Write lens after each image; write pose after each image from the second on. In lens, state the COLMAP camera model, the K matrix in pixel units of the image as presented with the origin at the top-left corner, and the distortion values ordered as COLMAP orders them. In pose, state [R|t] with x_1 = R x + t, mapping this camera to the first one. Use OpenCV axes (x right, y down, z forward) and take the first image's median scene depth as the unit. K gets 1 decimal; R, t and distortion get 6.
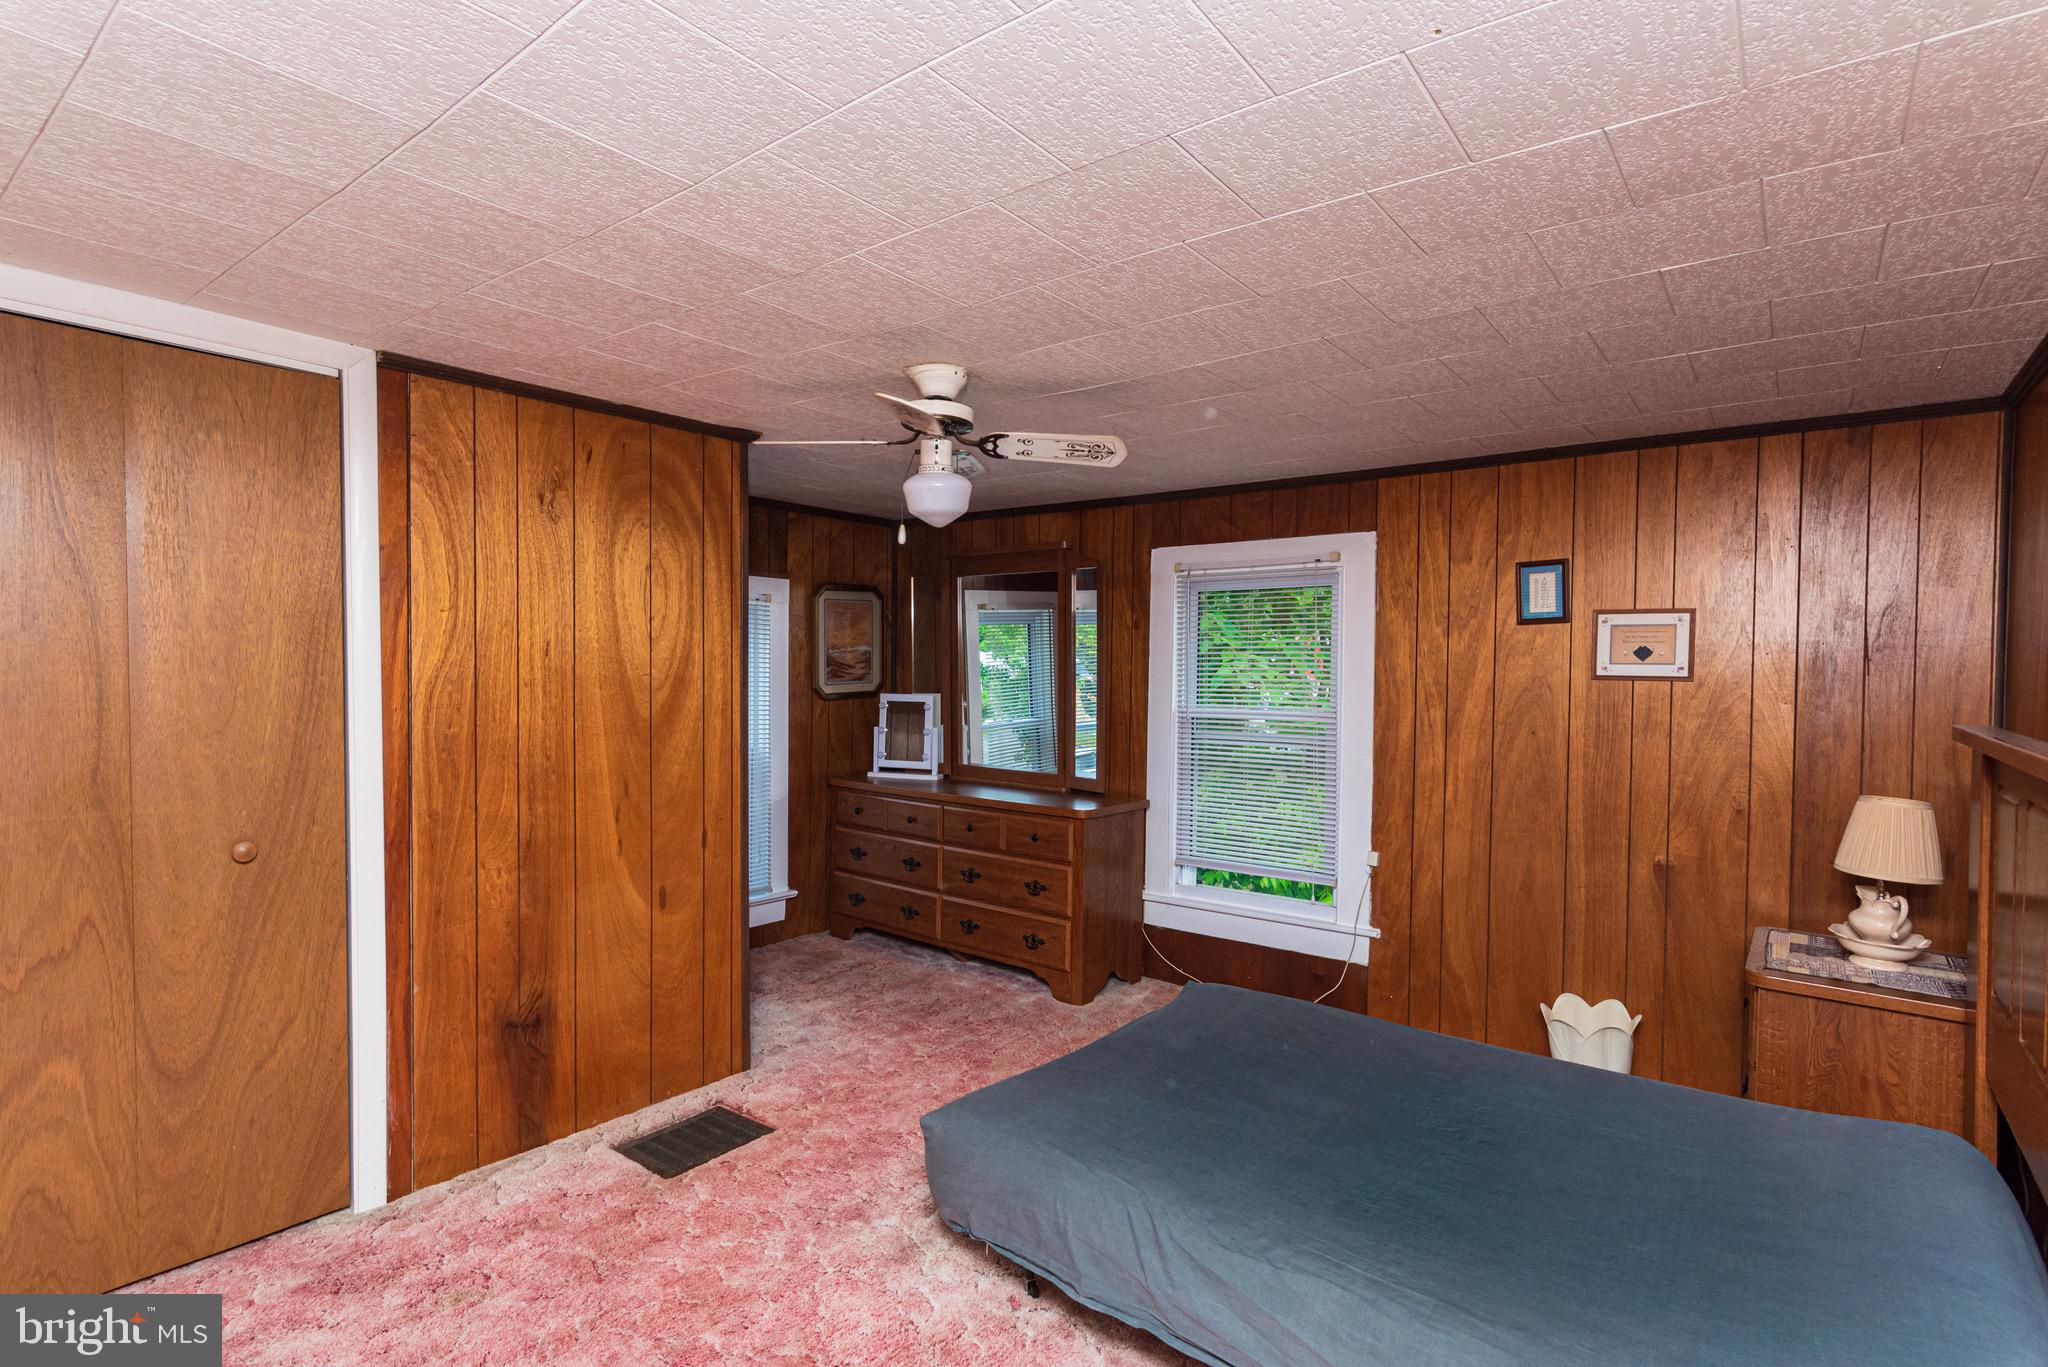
lens RADIAL K [[1002.0, 0, 1022.4], [0, 1002.0, 693.9], [0, 0, 1]] dist [0.002346, 0.000557]
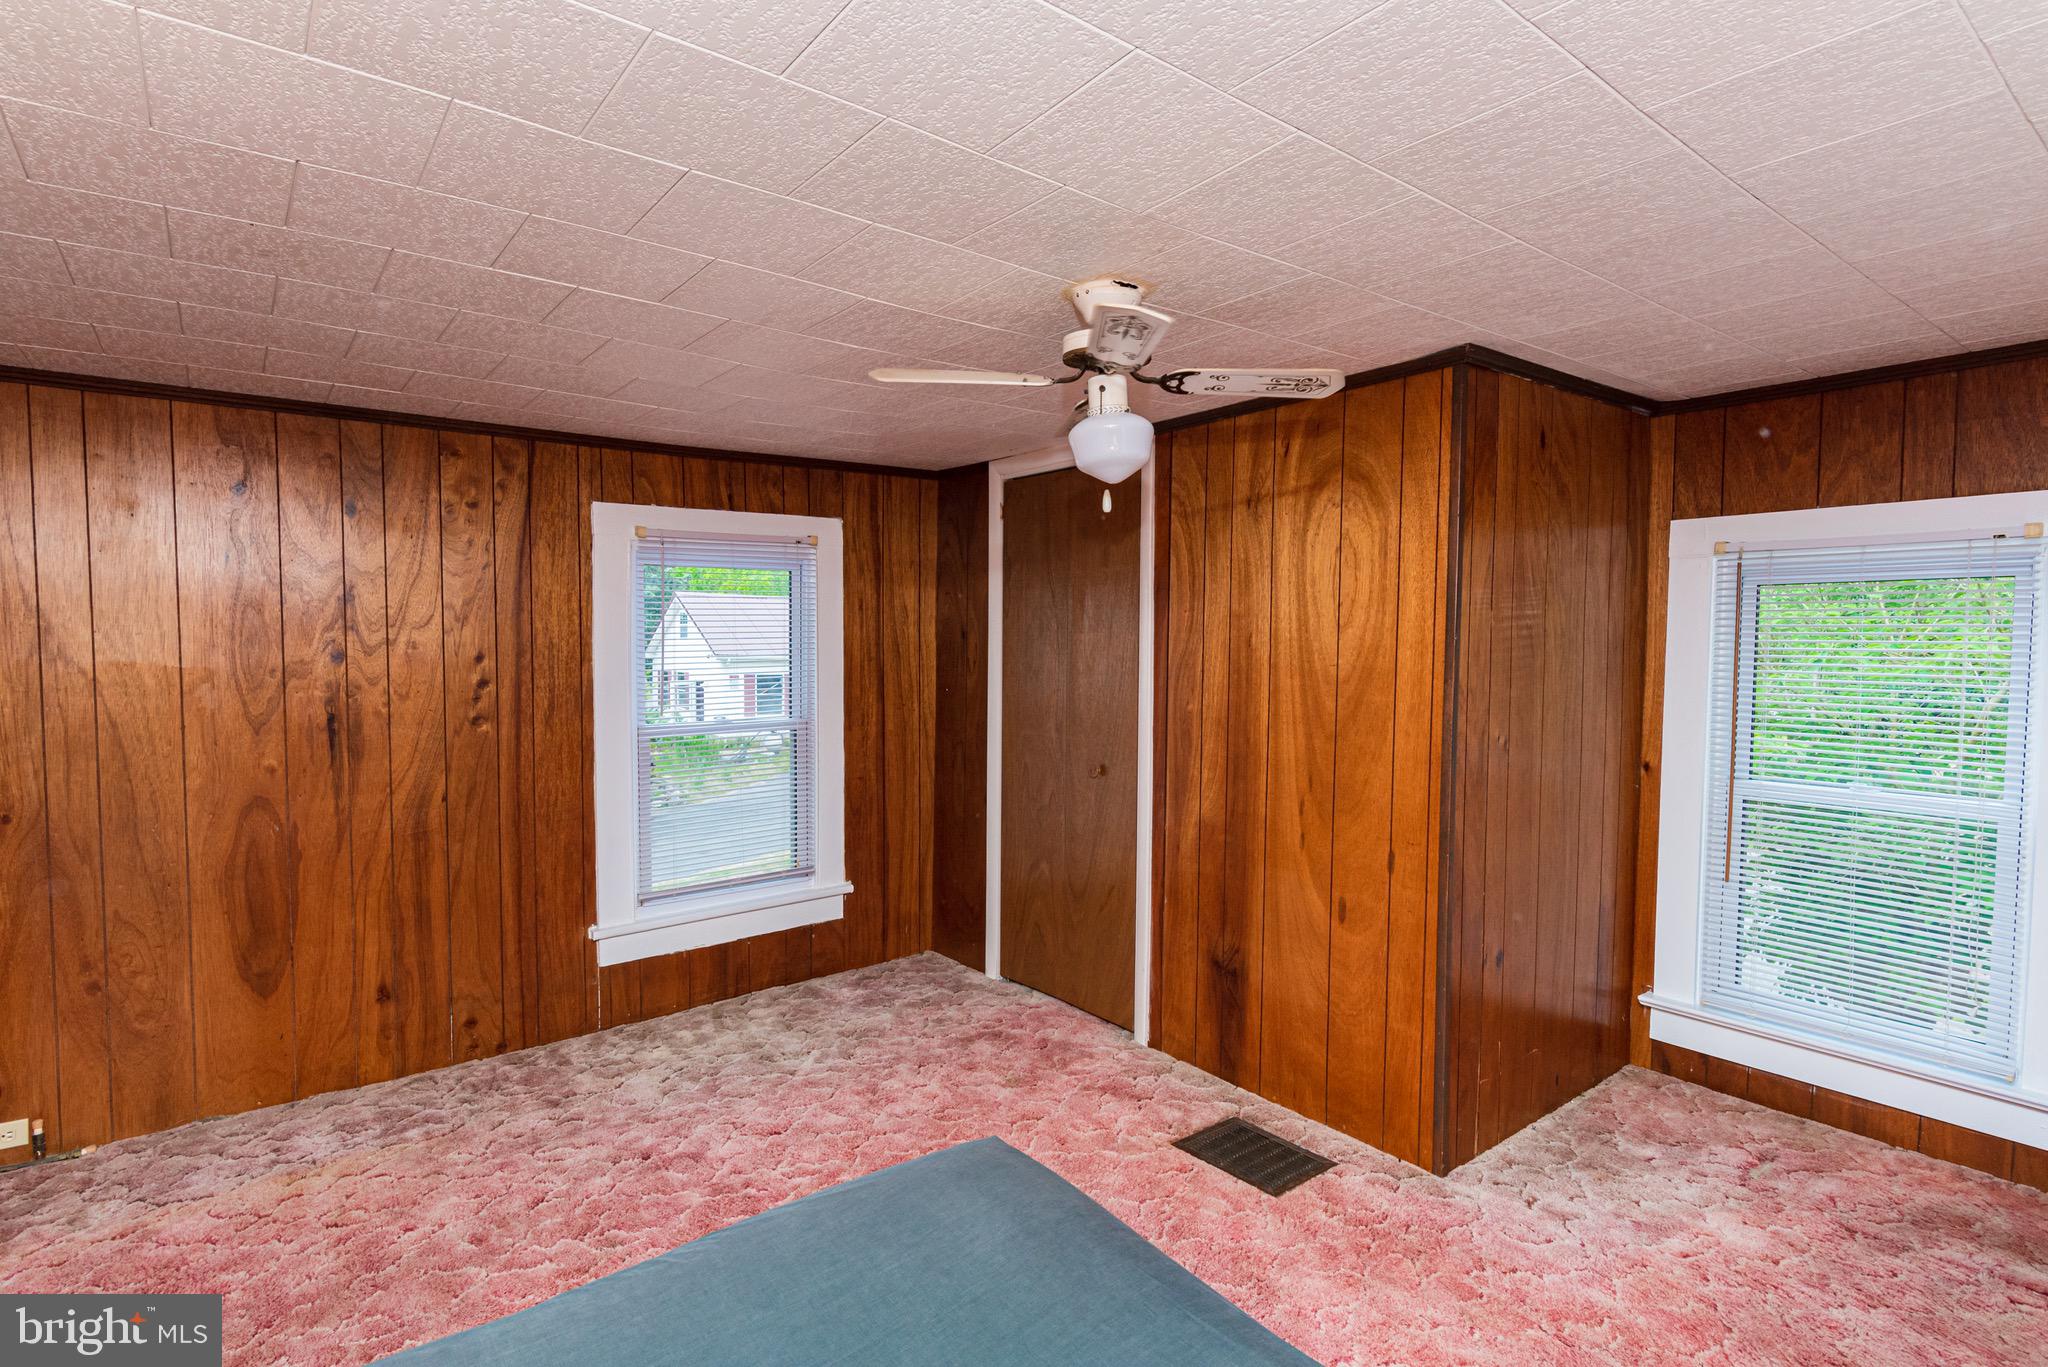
lens RADIAL K [[1002.0, 0, 1022.4], [0, 1002.0, 693.9], [0, 0, 1]] dist [0.002346, 0.000557]
pose [[-0.232765, 0.039835, -0.971717, 0.516588], [-0.028955, 0.998434, 0.047866, -0.025109], [0.972102, 0.039278, -0.231247, 0.809915]]
